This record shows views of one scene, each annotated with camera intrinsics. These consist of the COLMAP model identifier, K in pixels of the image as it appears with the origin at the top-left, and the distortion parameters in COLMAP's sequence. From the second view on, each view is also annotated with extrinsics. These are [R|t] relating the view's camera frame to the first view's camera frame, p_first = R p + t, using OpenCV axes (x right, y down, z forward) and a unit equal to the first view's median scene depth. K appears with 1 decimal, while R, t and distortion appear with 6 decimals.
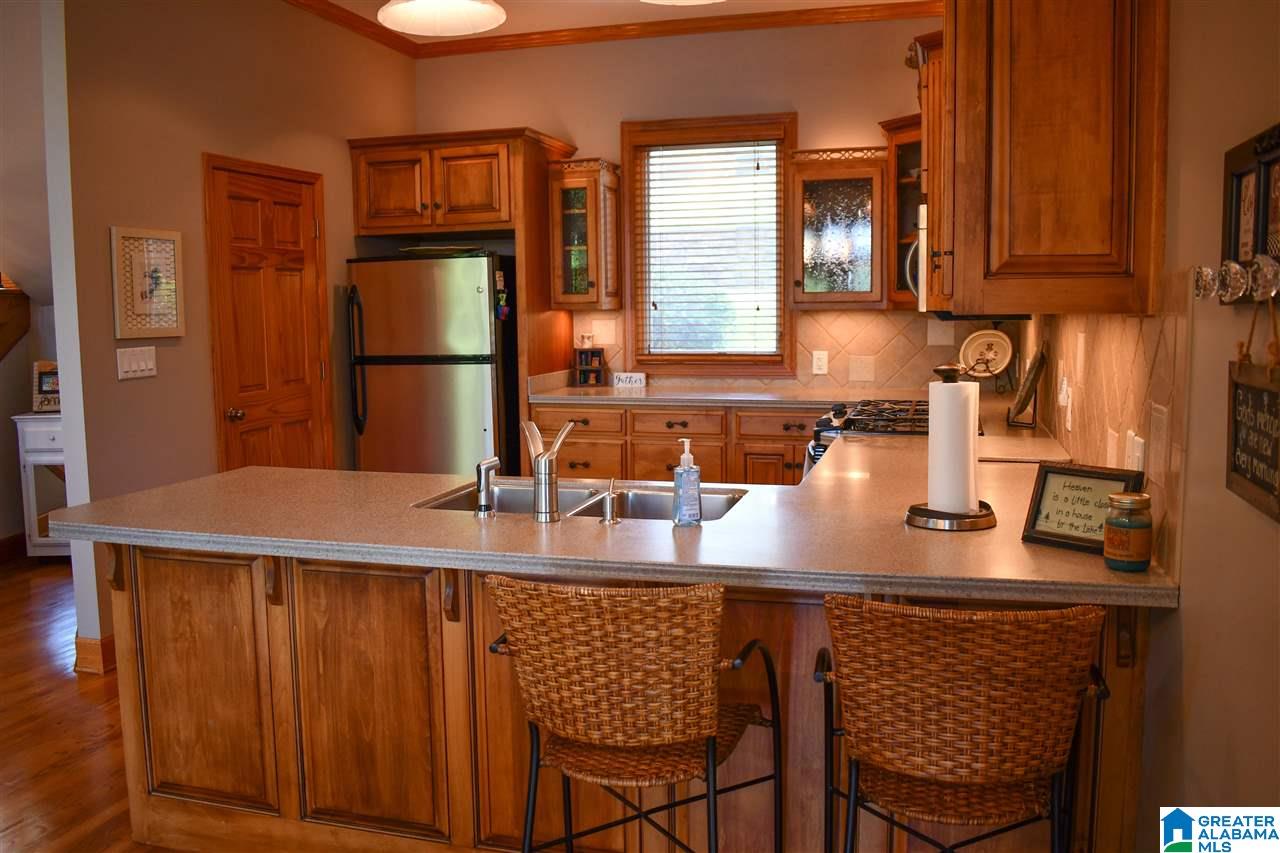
lens RADIAL K [[1029.4, 0, 640.0], [0, 1029.4, 426.5], [0, 0, 1]] dist [-0.060200, 0.001915]
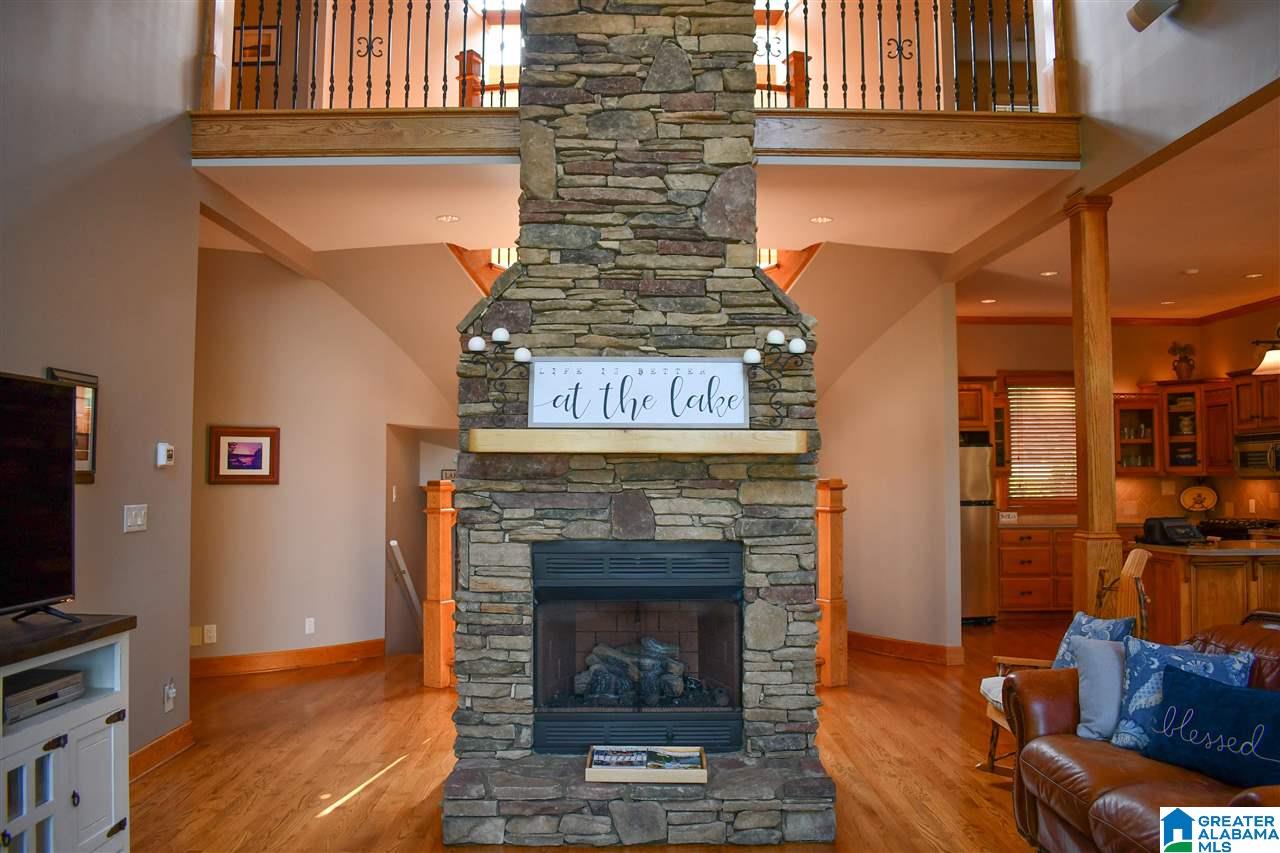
lens RADIAL K [[991.1, 0, 640.0], [0, 991.1, 426.5], [0, 0, 1]] dist [-0.095238, 0.010590]
pose [[0.964572, 0.020473, 0.263023, -1.173743], [0.022022, 0.987256, -0.157607, 0.057925], [-0.262898, 0.157816, 0.951829, -0.481127]]
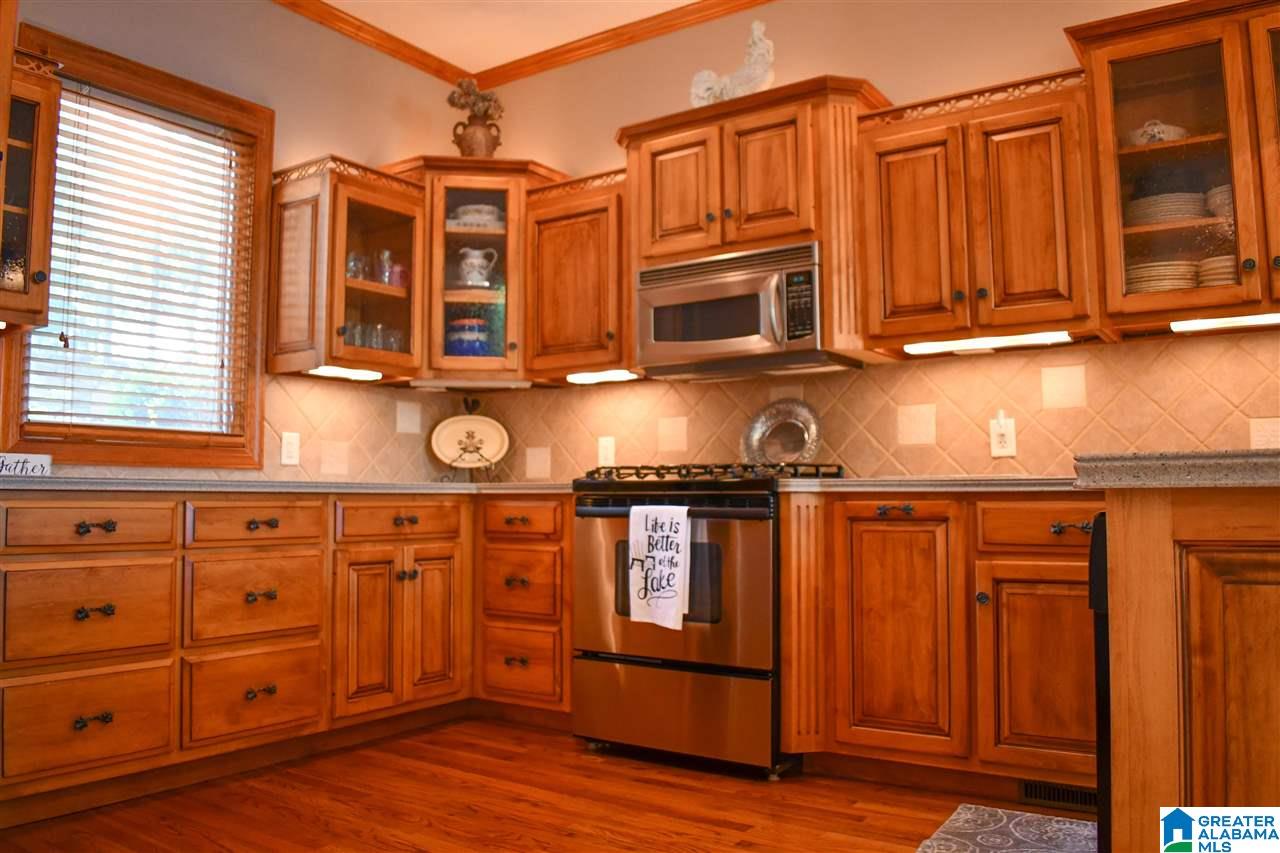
lens RADIAL K [[991.1, 0, 640.0], [0, 991.1, 426.5], [0, 0, 1]] dist [-0.095238, 0.010590]
pose [[0.314096, 0.075353, 0.946396, -0.435601], [0.107340, 0.987635, -0.114261, 0.030329], [-0.943304, 0.137475, 0.302124, 0.598558]]
